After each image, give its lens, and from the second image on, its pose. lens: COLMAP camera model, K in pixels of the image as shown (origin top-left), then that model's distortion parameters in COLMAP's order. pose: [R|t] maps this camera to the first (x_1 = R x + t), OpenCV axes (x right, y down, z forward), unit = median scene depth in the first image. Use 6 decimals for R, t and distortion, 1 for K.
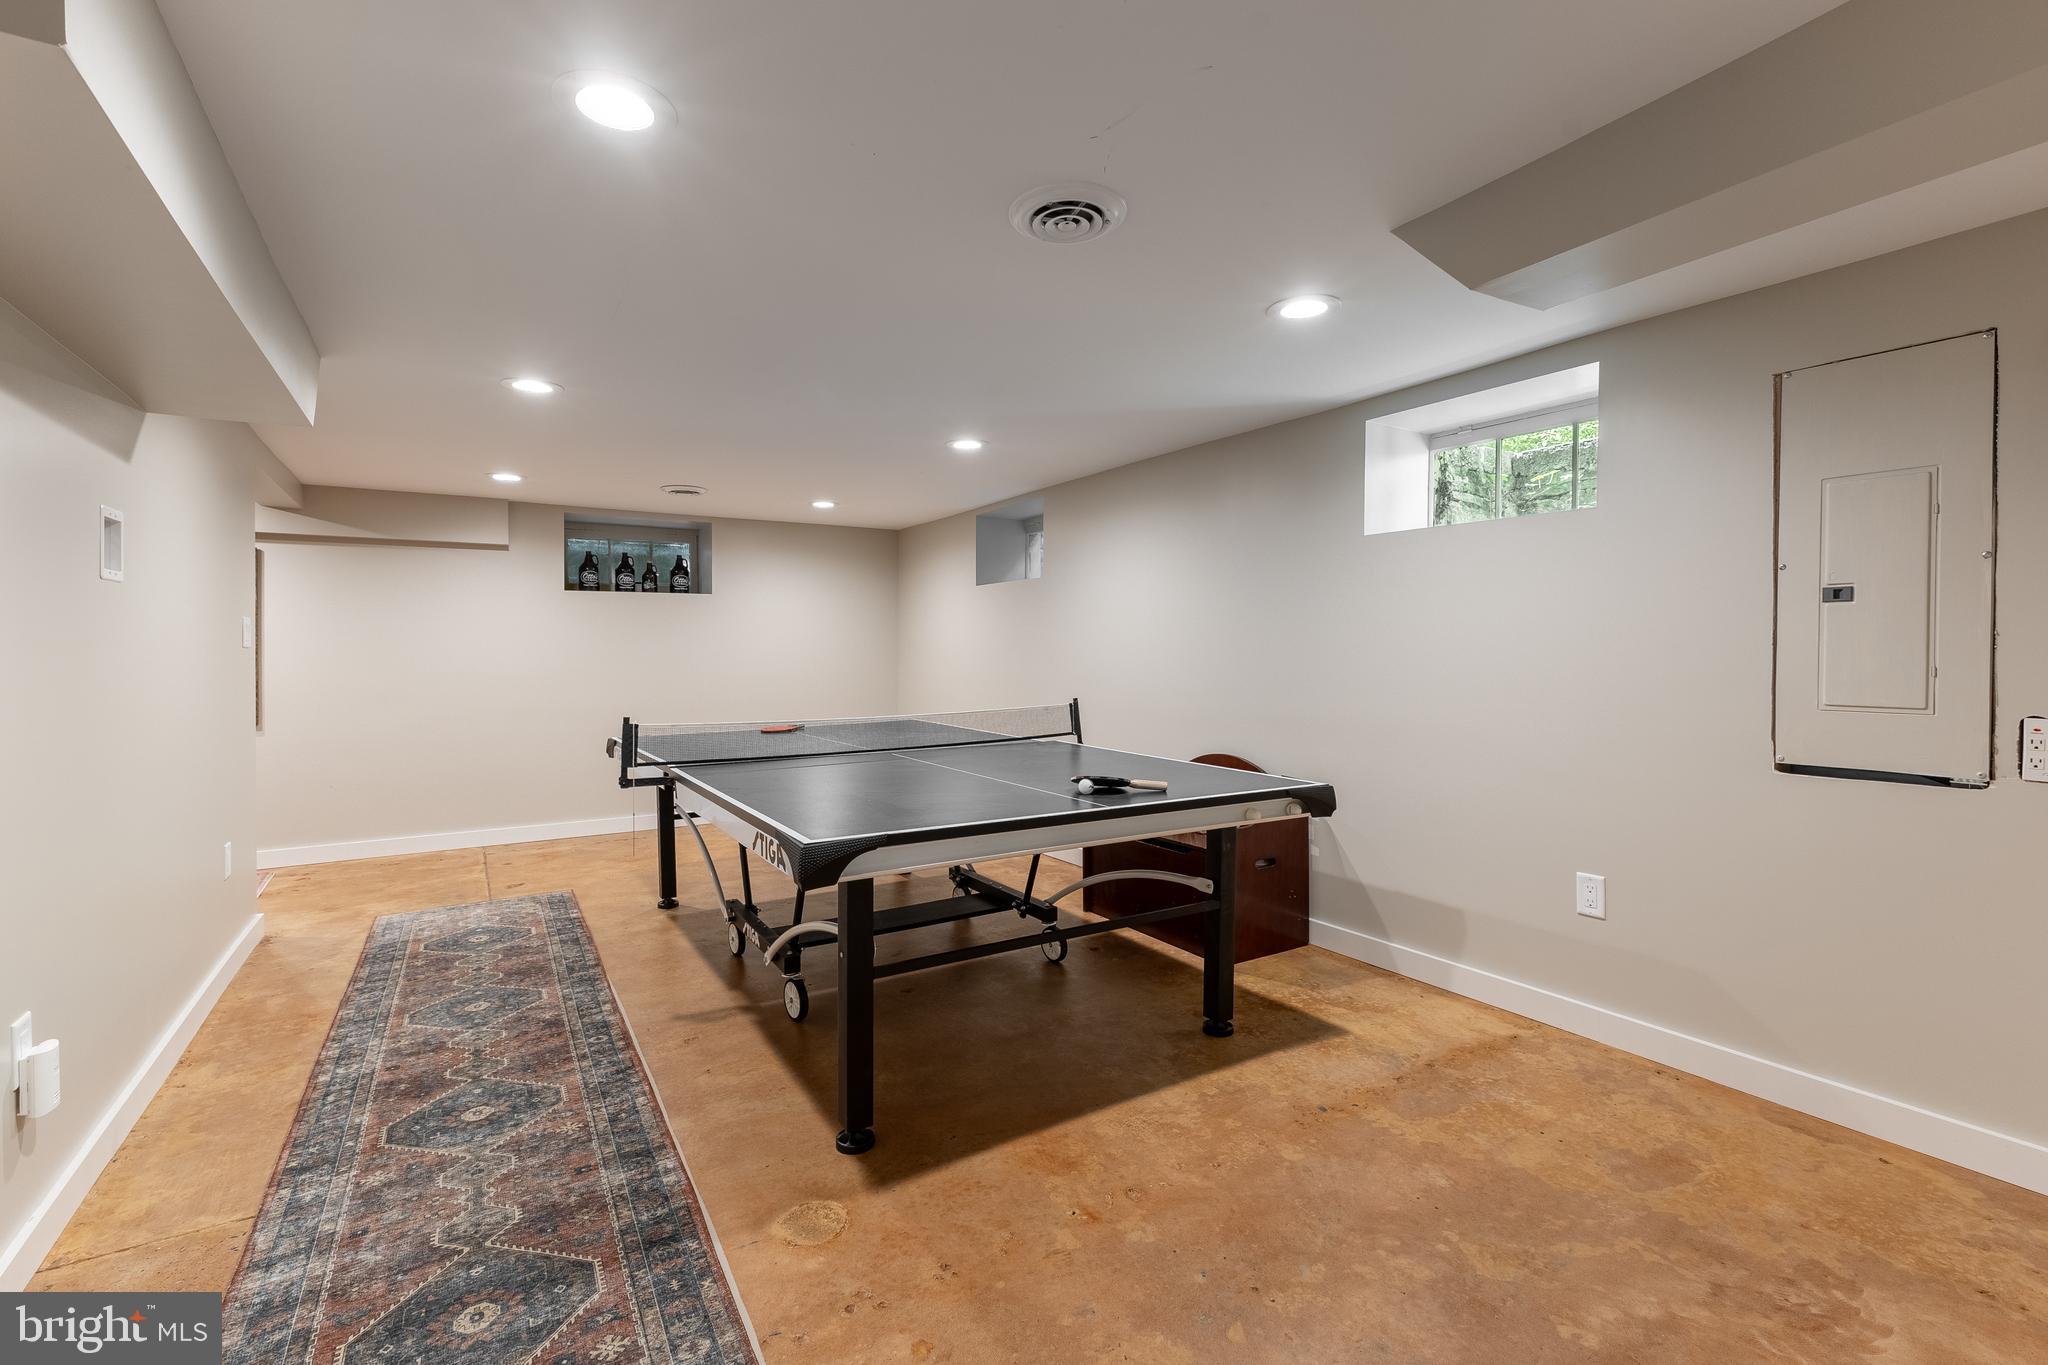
lens RADIAL K [[890.2, 0, 1023.2], [0, 890.2, 669.4], [0, 0, 1]] dist [0.011666, -0.003891]
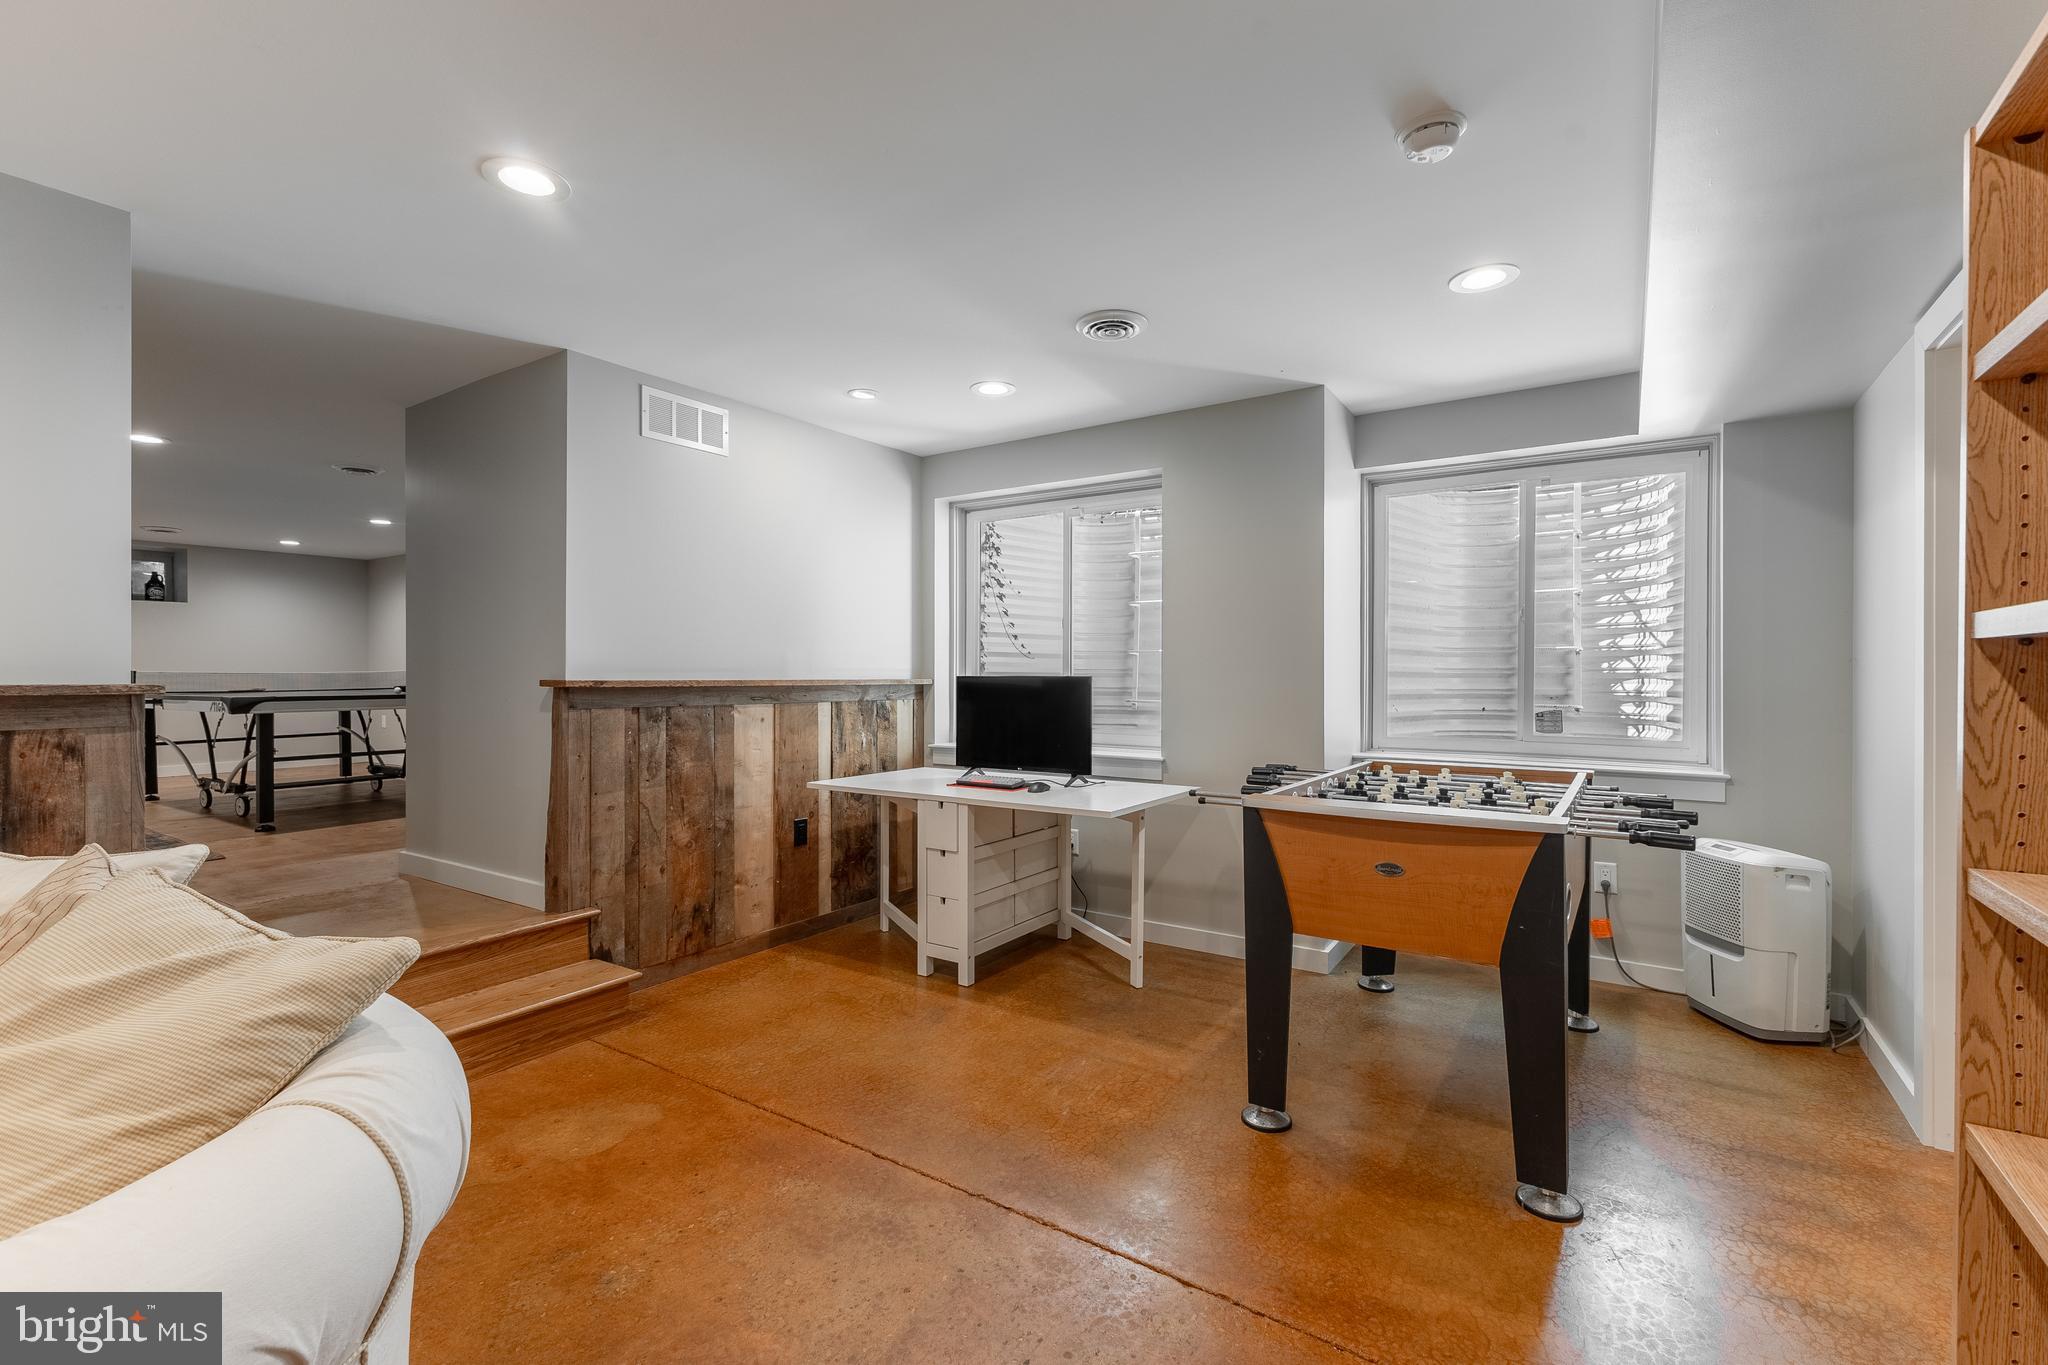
lens RADIAL K [[890.2, 0, 1025.4], [0, 890.2, 681.9], [0, 0, 1]] dist [0.011666, -0.003891]
pose [[0.913233, -0.001608, 0.407435, 0.275128], [0.008911, 0.999832, -0.016029, 0.073603], [-0.407341, 0.018269, 0.913094, -0.808266]]
